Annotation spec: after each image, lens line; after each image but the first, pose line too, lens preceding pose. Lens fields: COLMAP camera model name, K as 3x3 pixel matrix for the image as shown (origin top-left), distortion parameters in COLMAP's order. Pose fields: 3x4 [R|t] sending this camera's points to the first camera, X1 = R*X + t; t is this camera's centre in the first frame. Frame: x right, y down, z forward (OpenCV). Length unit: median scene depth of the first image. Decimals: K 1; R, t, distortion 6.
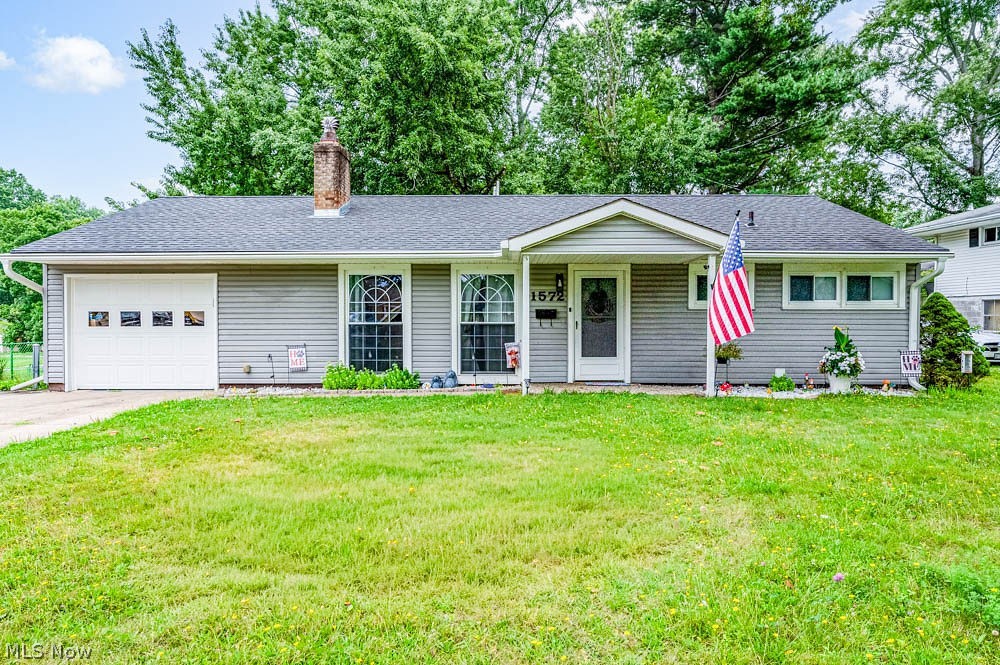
lens RADIAL K [[578.2, 0, 505.5], [0, 578.2, 336.6], [0, 0, 1]] dist [-0.004835, 0.004205]
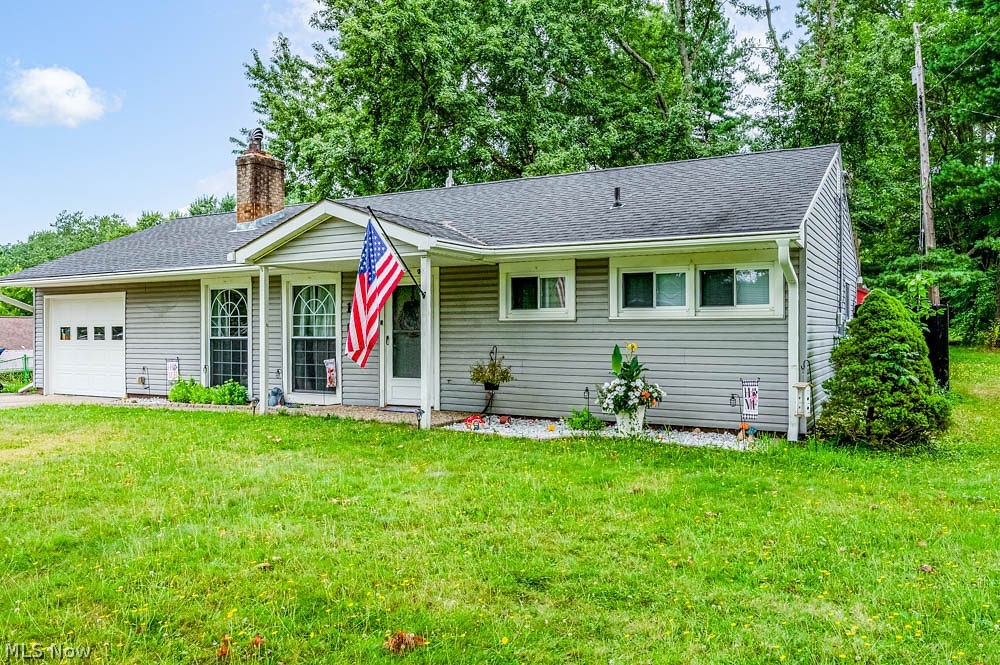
lens RADIAL K [[758.6, 0, 509.8], [0, 758.6, 329.5], [0, 0, 1]] dist [0.002337, 0.002056]
pose [[0.877450, -0.003065, -0.479658, 0.823252], [-0.010287, 0.999629, -0.025206, -0.009125], [0.479558, 0.027051, 0.877093, 0.091590]]
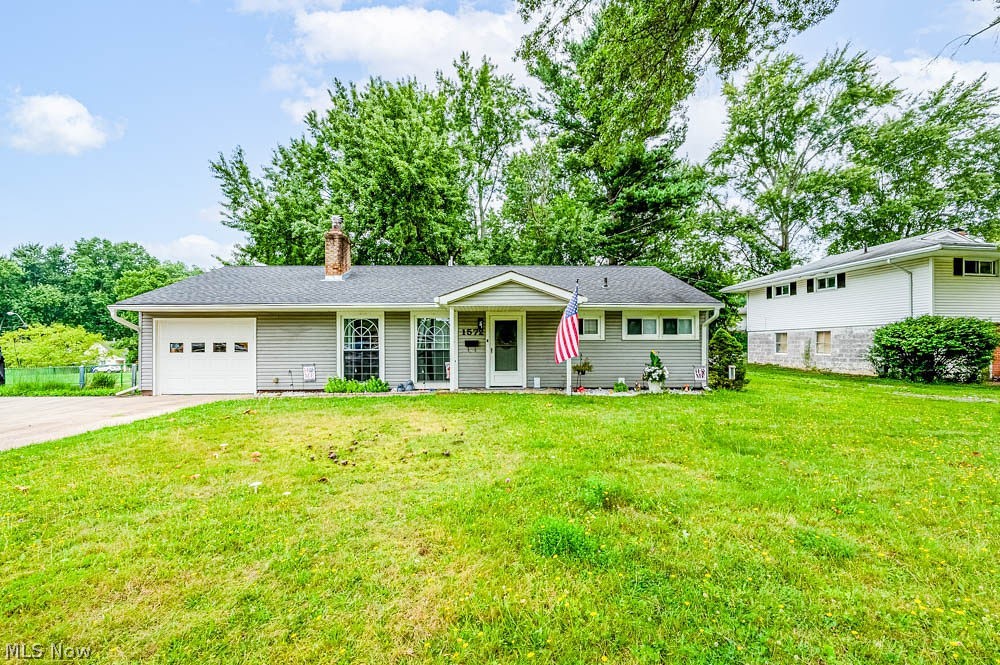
lens RADIAL K [[400.1, 0, 500.5], [0, 400.1, 349.1], [0, 0, 1]] dist [0.002132, -0.000502]
pose [[0.999458, -0.003613, 0.032708, 0.111346], [0.004395, 0.999706, -0.023854, 0.001867], [-0.032612, 0.023985, 0.999180, -0.077306]]
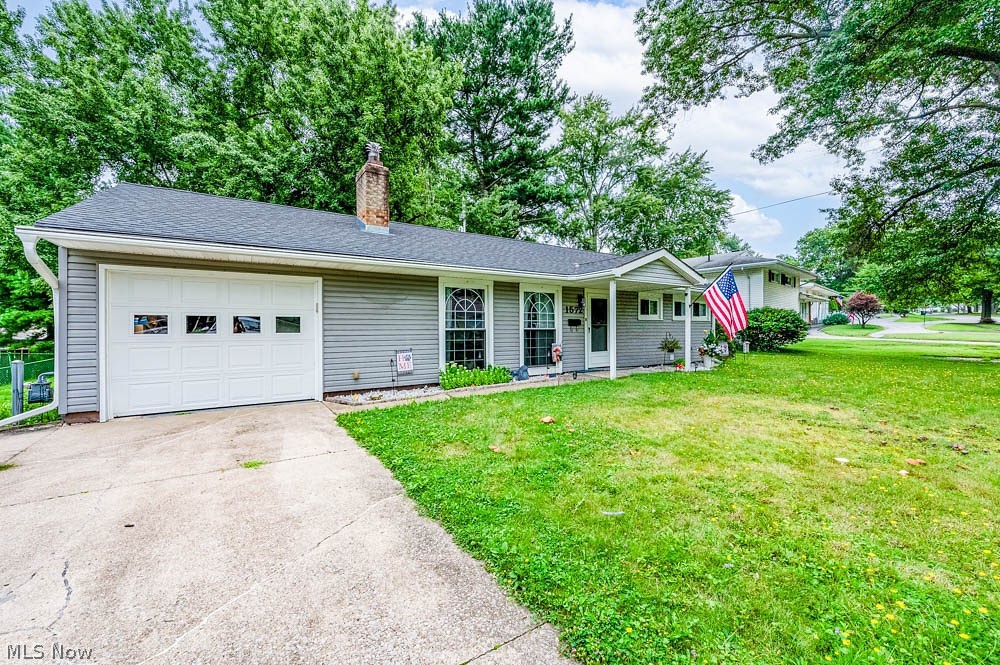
lens RADIAL K [[400.1, 0, 498.7], [0, 400.1, 329.1], [0, 0, 1]] dist [0.002132, -0.000502]
pose [[0.831851, -0.001618, 0.554997, -0.622253], [0.018583, 0.999516, -0.024938, -0.001350], [-0.554688, 0.031058, 0.831479, 0.285328]]
